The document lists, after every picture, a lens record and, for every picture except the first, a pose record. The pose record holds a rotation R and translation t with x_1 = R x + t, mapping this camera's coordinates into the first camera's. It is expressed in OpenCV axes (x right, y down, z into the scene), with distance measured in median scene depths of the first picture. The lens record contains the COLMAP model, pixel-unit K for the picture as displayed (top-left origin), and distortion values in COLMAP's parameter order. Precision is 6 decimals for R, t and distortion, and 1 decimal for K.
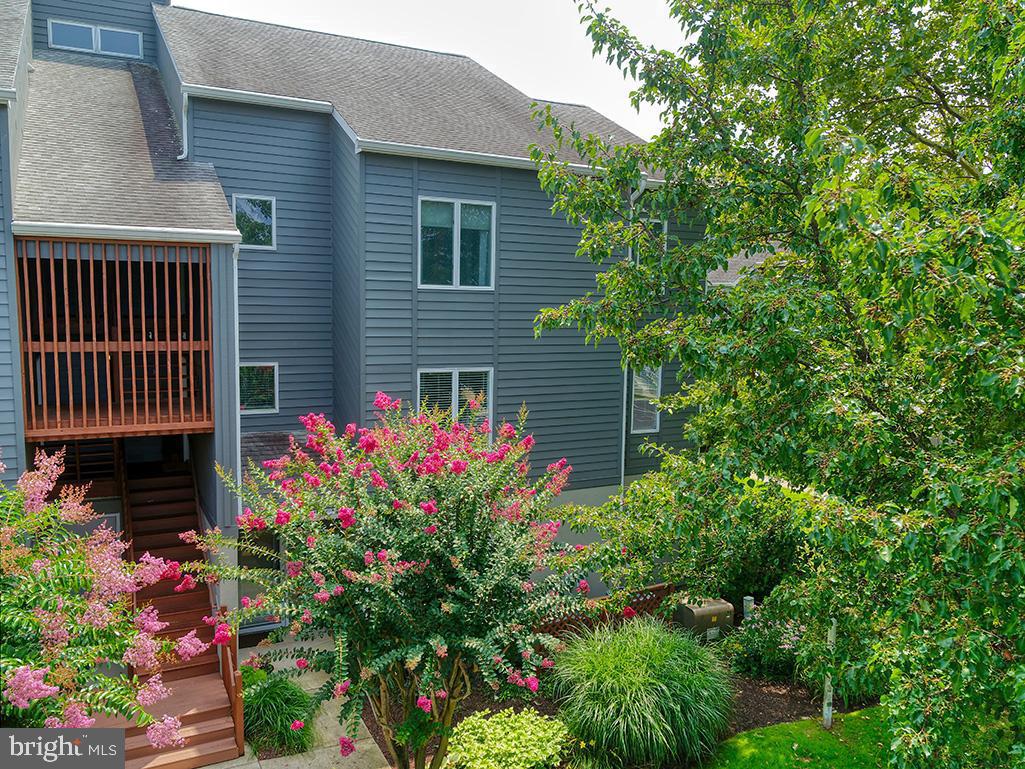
lens RADIAL K [[807.6, 0, 511.5], [0, 807.6, 384.6], [0, 0, 1]] dist [0.006097, -0.014027]
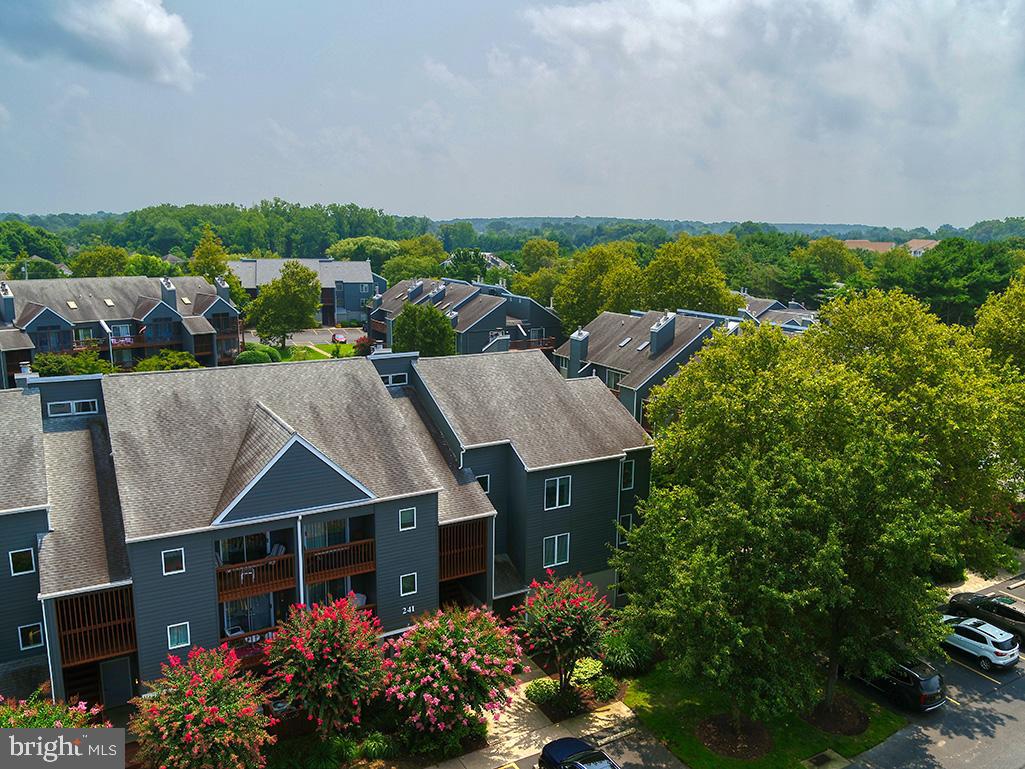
lens RADIAL K [[807.6, 0, 512.8], [0, 807.6, 386.2], [0, 0, 1]] dist [0.006097, -0.014027]
pose [[0.999230, -0.017340, 0.035184, -0.364285], [0.014022, 0.995619, 0.092442, -0.923702], [-0.036633, -0.091878, 0.995096, -1.973312]]
